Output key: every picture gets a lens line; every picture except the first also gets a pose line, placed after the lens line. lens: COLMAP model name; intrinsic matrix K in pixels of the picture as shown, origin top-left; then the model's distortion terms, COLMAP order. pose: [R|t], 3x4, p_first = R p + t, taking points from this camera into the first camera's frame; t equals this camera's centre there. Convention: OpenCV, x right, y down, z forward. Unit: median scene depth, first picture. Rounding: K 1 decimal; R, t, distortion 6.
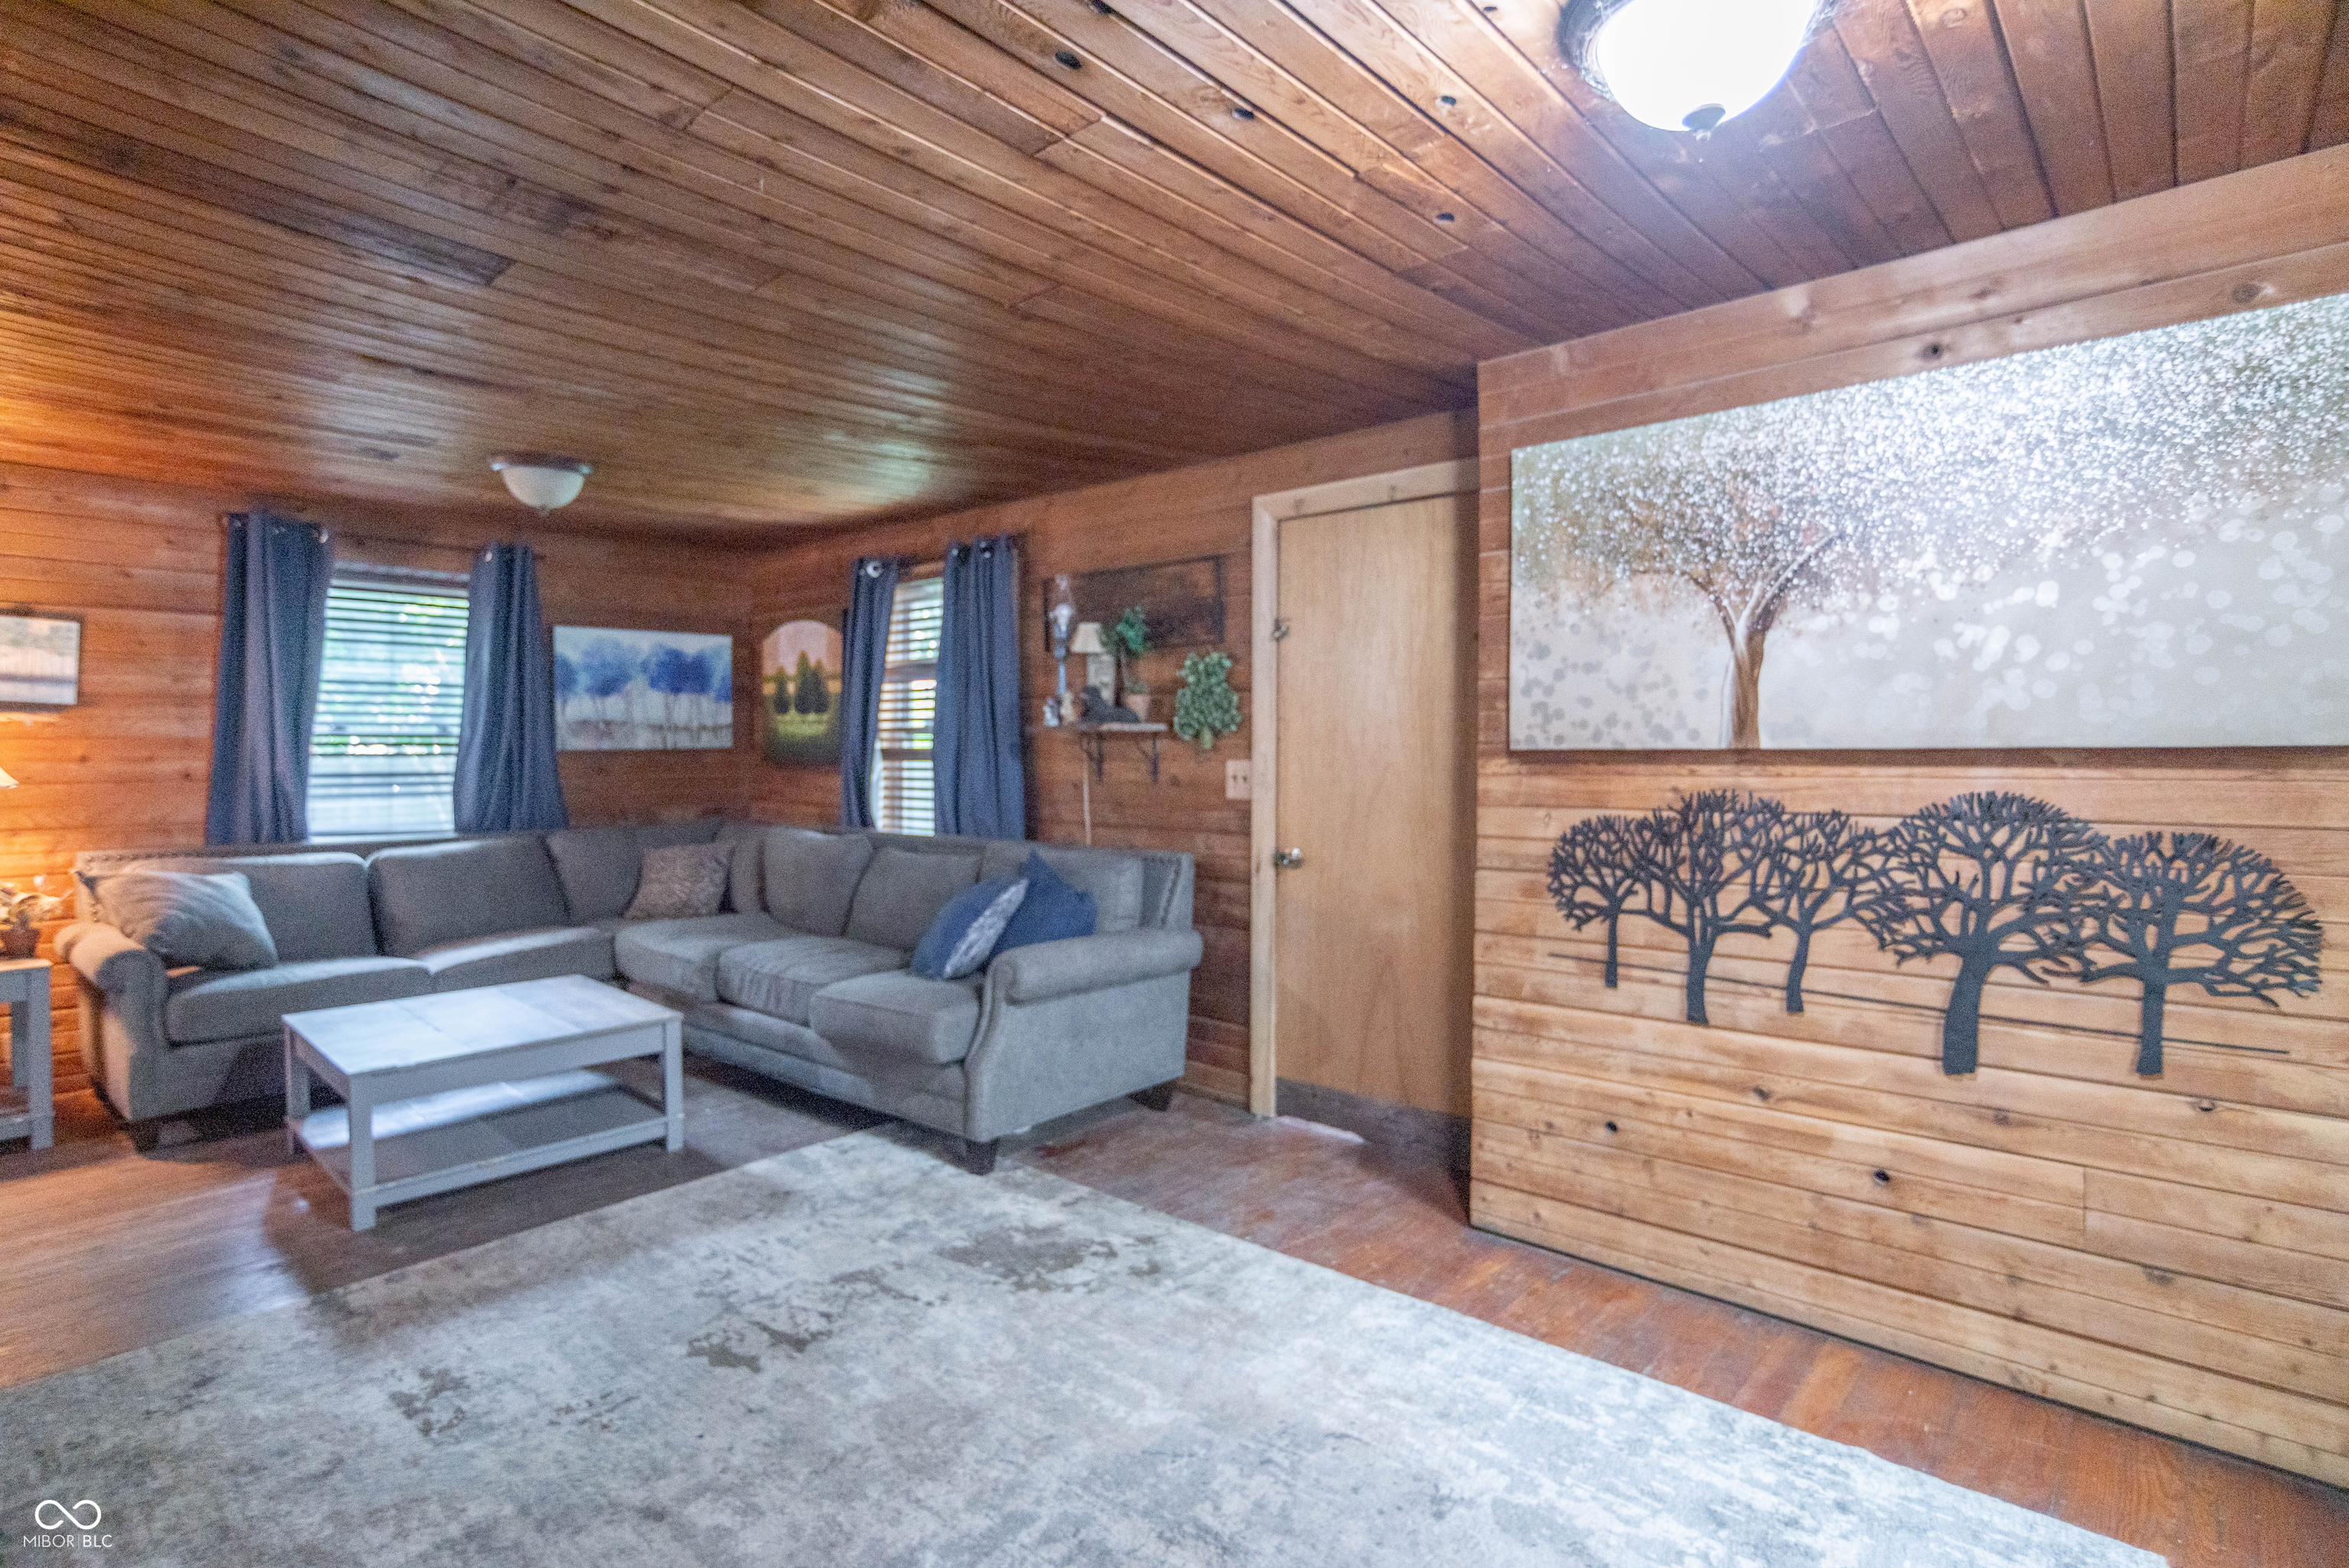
lens RADIAL K [[1155.5, 0, 1146.3], [0, 1155.5, 766.5], [0, 0, 1]] dist [-0.001454, 0.001826]
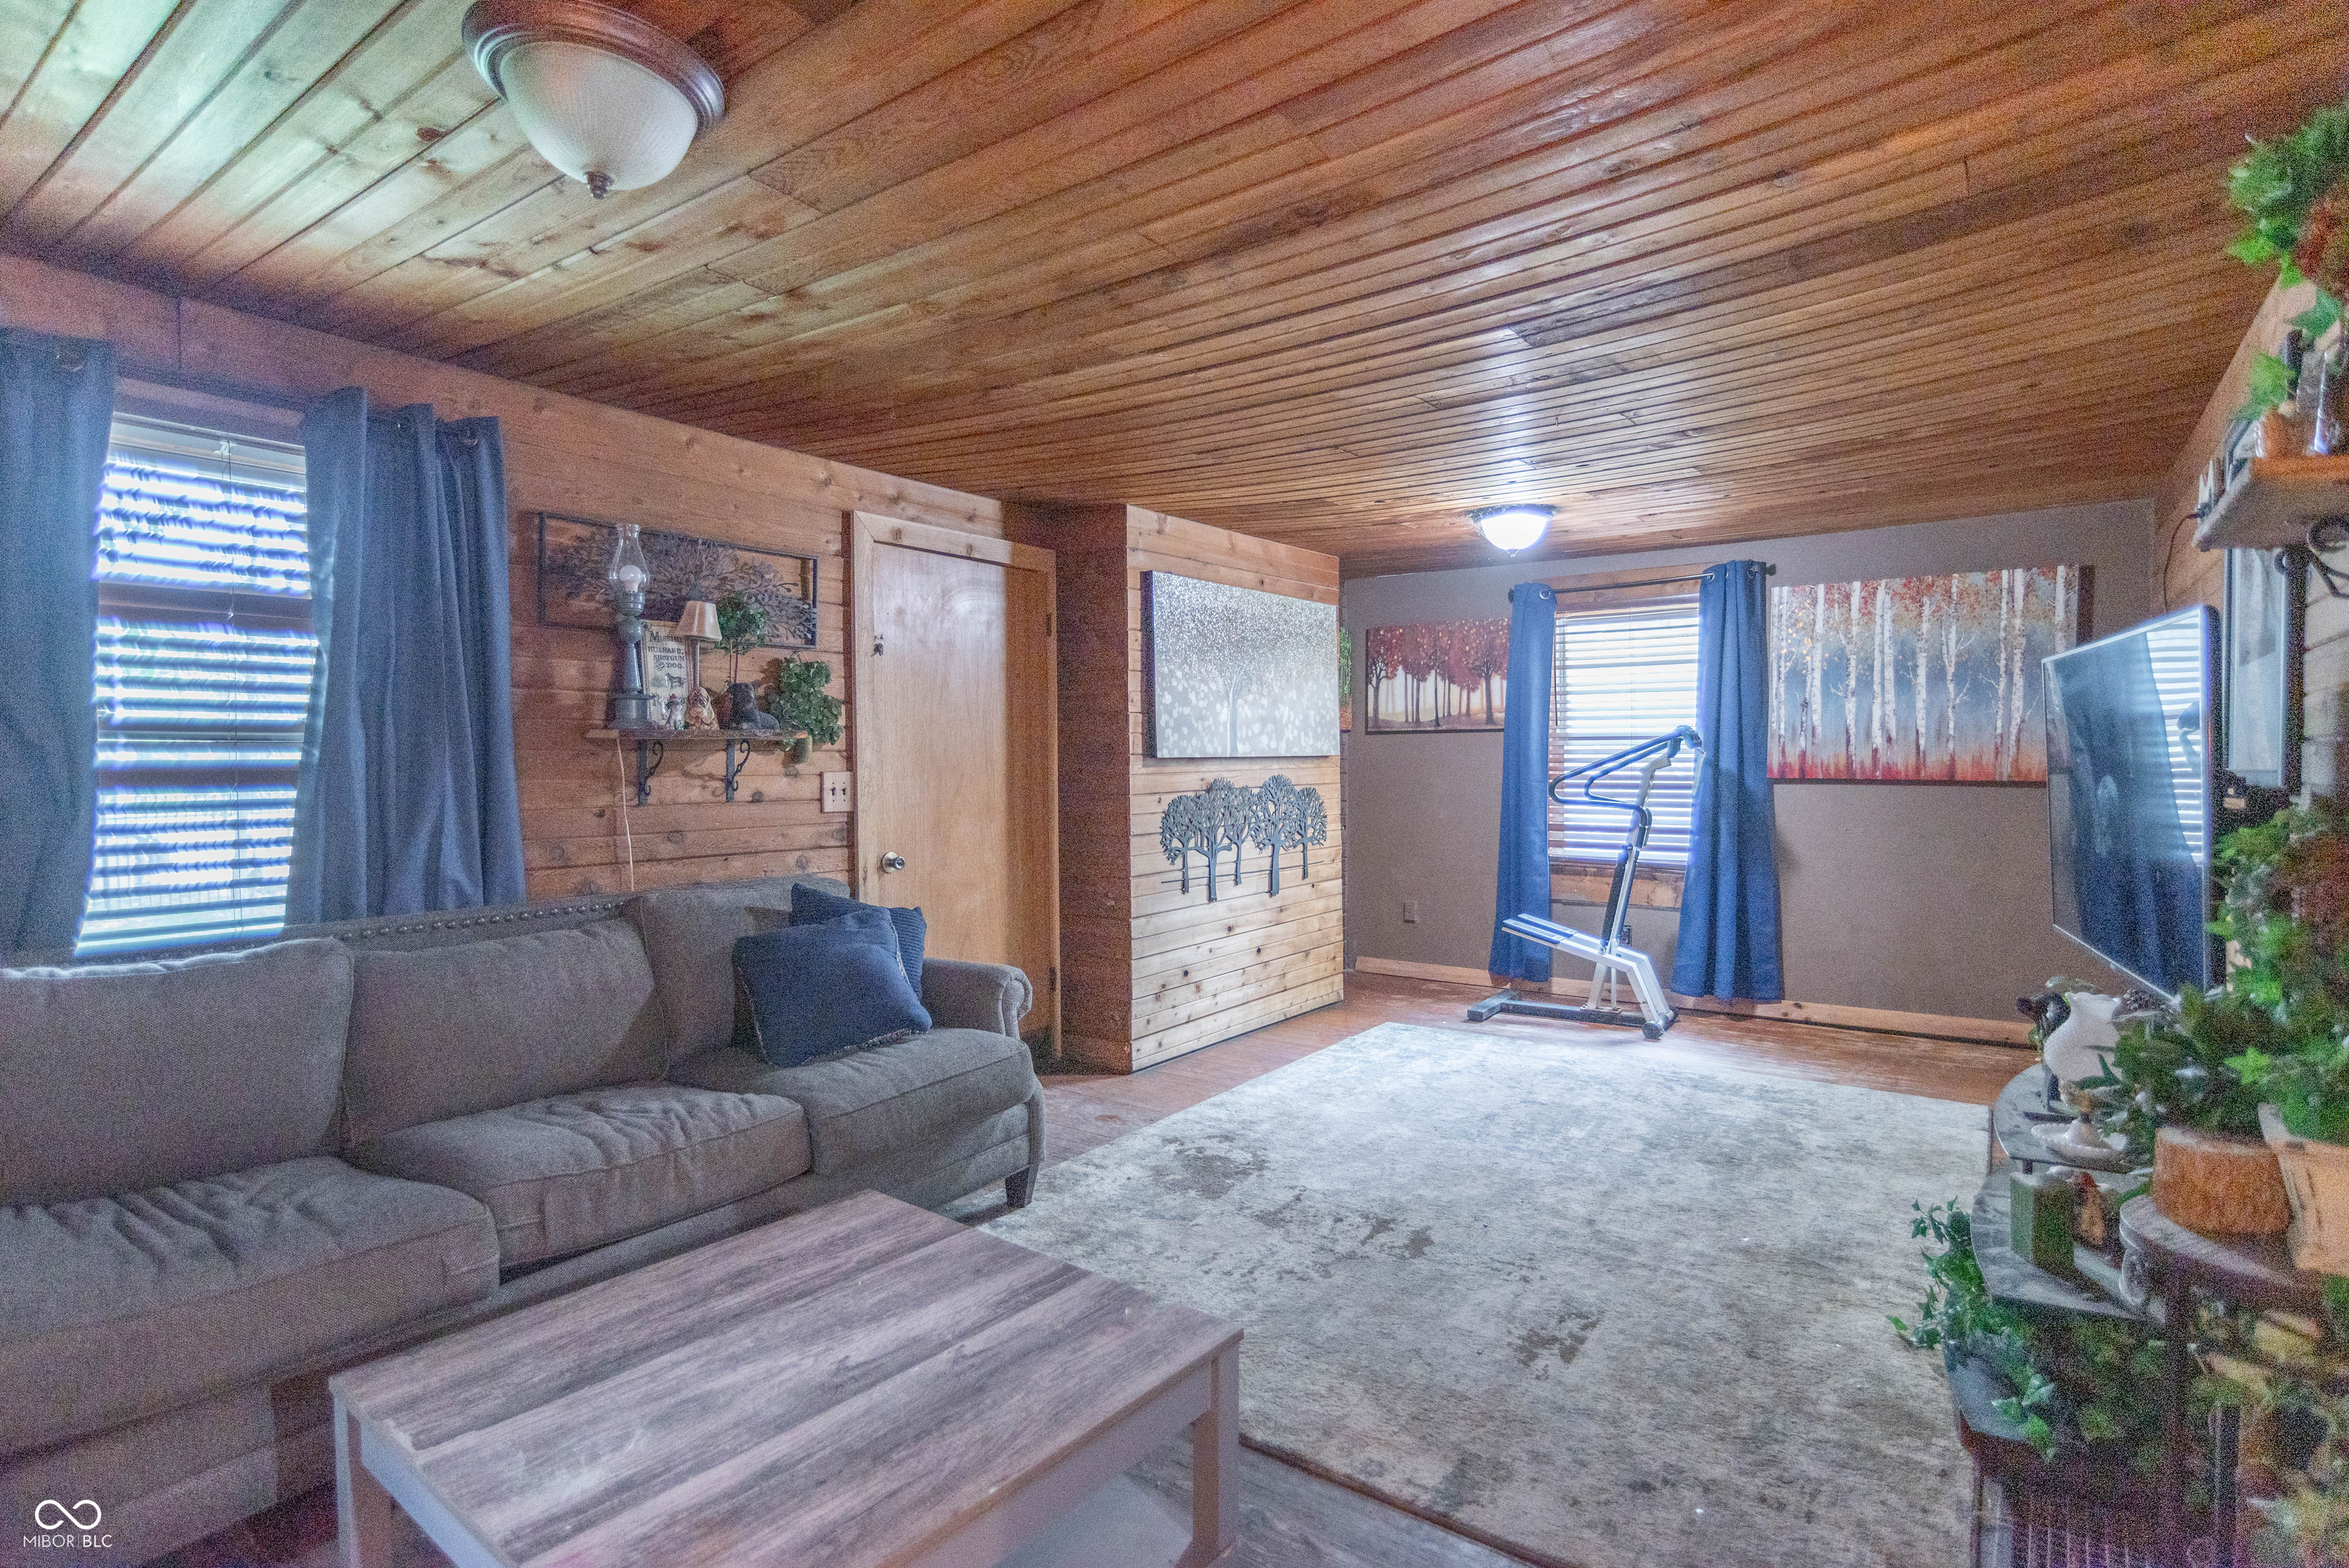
lens RADIAL K [[1181.4, 0, 1168.6], [0, 1181.4, 794.5], [0, 0, 1]] dist [-0.001126, 0.000232]
pose [[-0.096530, -0.026262, 0.994984, -0.960255], [0.026094, 0.999241, 0.028906, -0.008327], [-0.994988, 0.028754, -0.095771, 0.830774]]
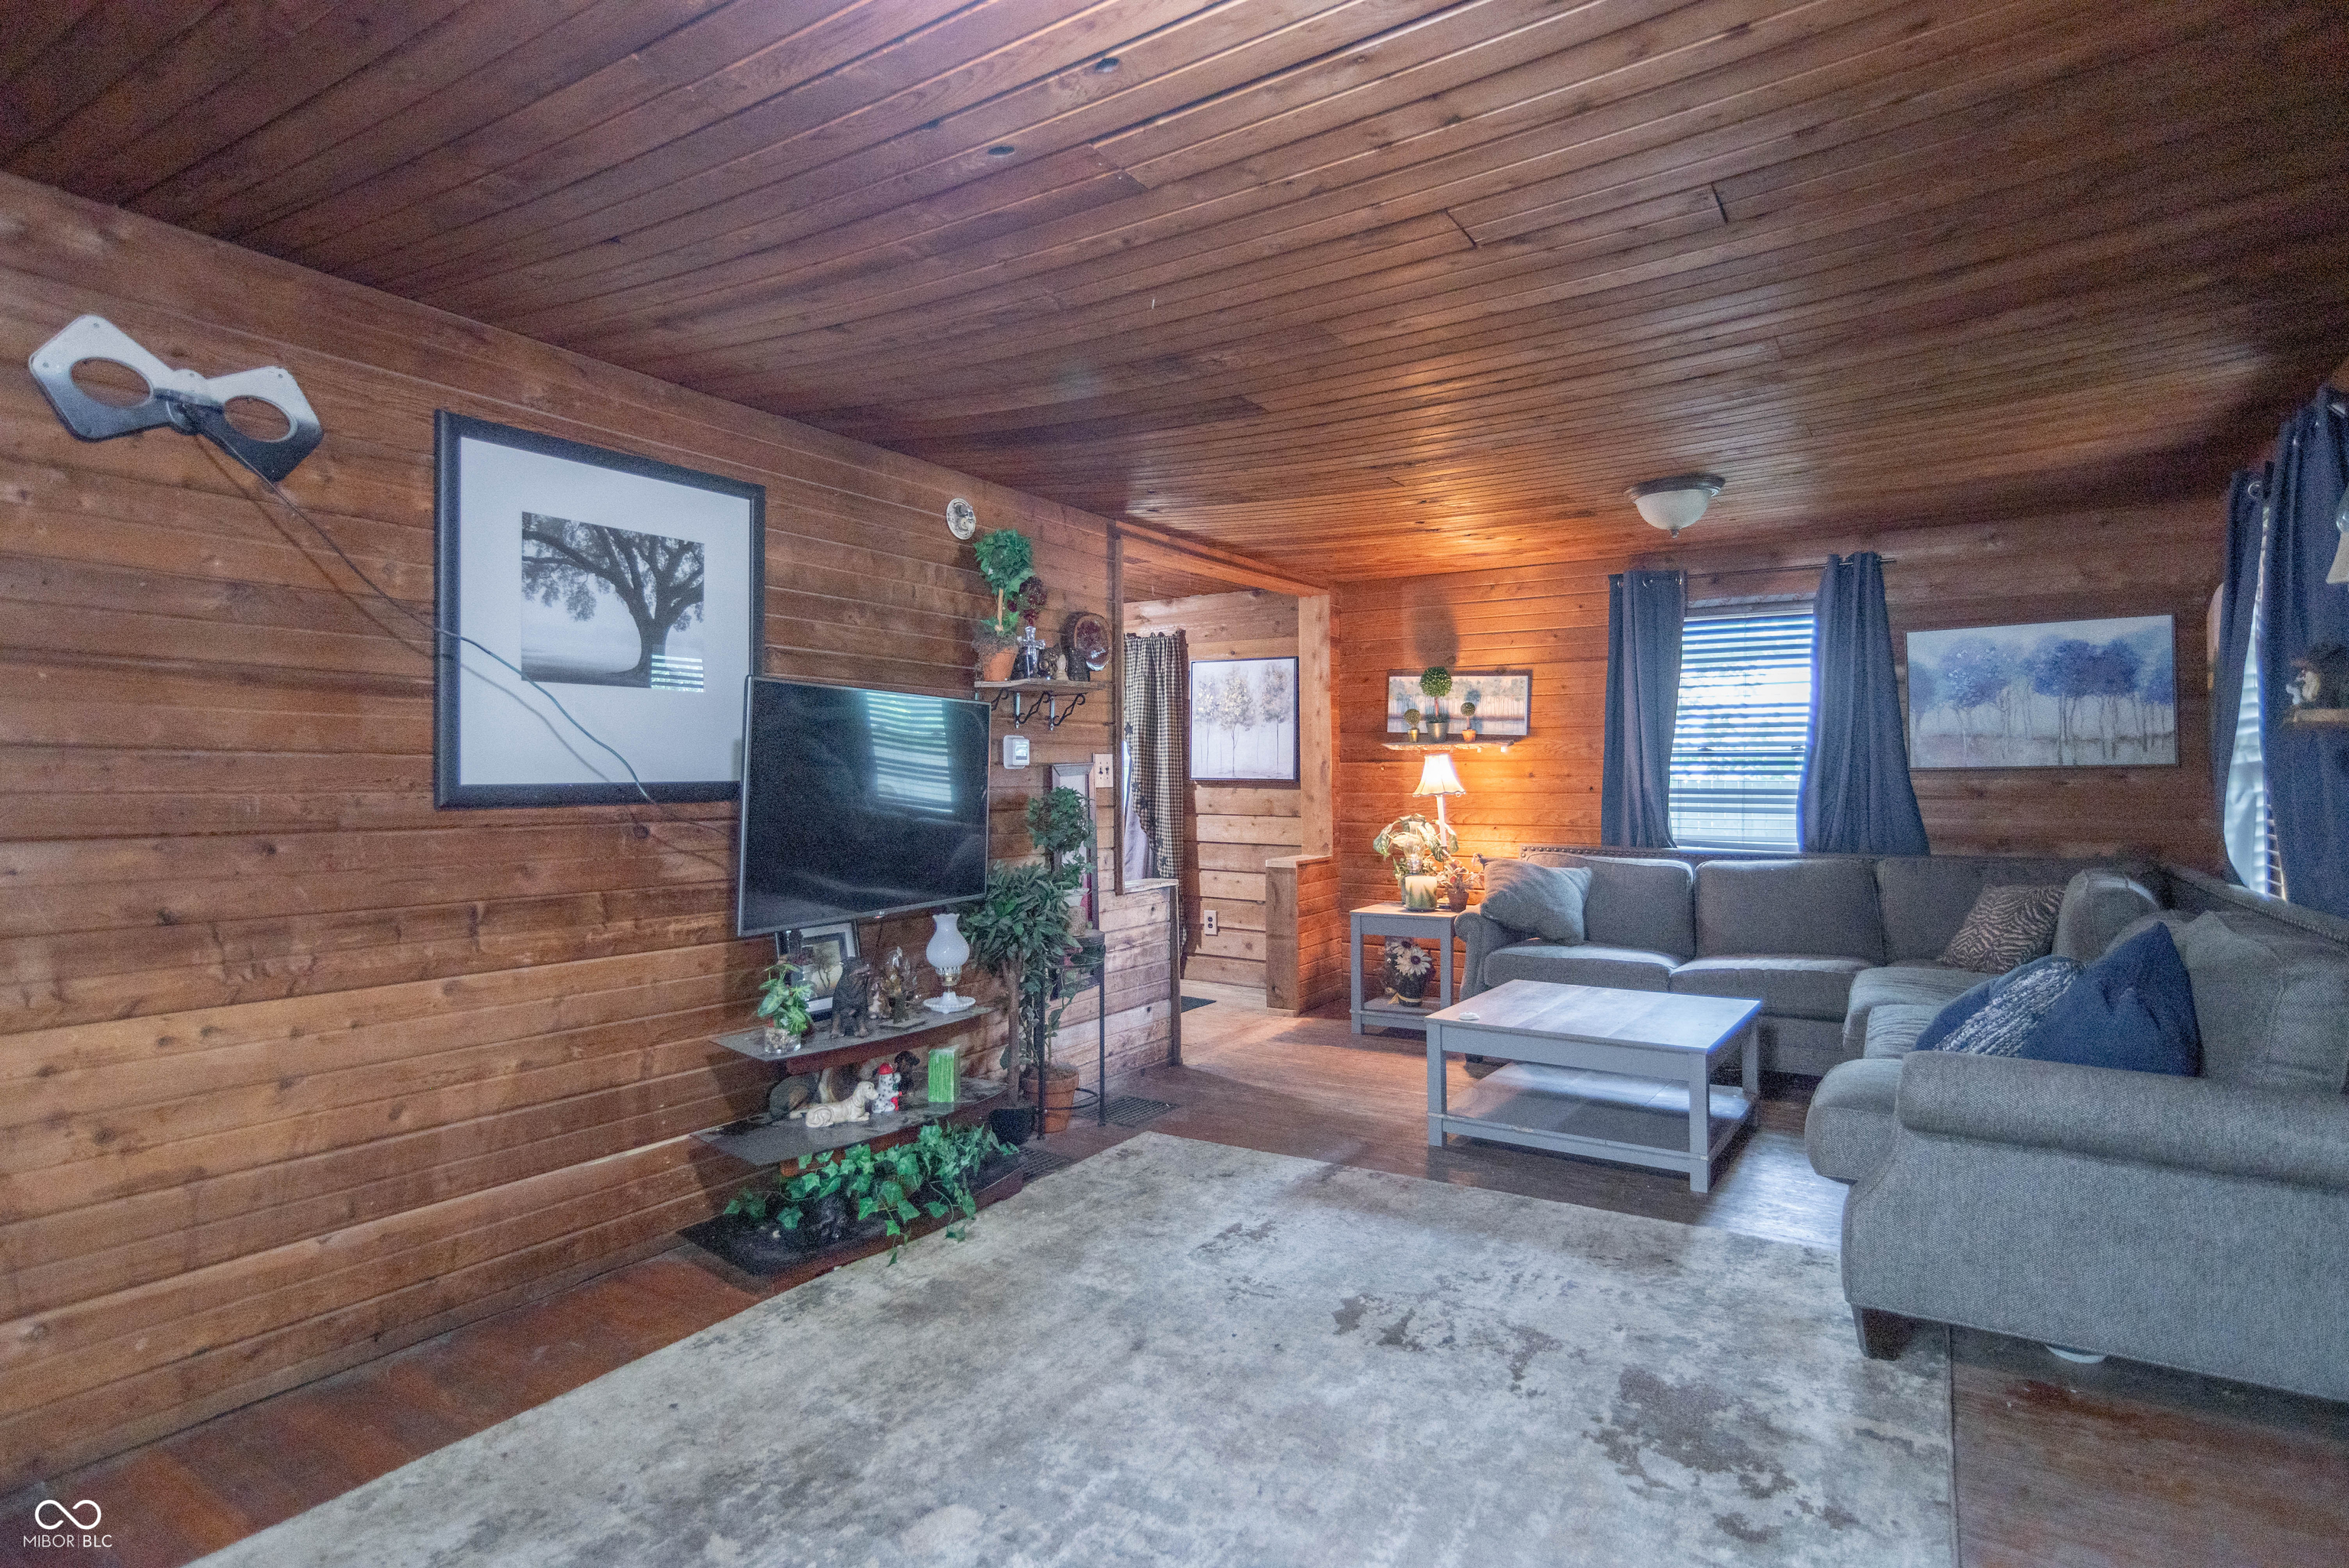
lens RADIAL K [[1208.8, 0, 1200.0], [0, 1208.8, 749.2], [0, 0, 1]] dist [-0.000744, 0.002629]
pose [[0.181209, -0.021403, -0.983212, 0.448707], [-0.016417, 0.999558, -0.024784, 0.005088], [0.983308, 0.020633, 0.180778, 0.388877]]
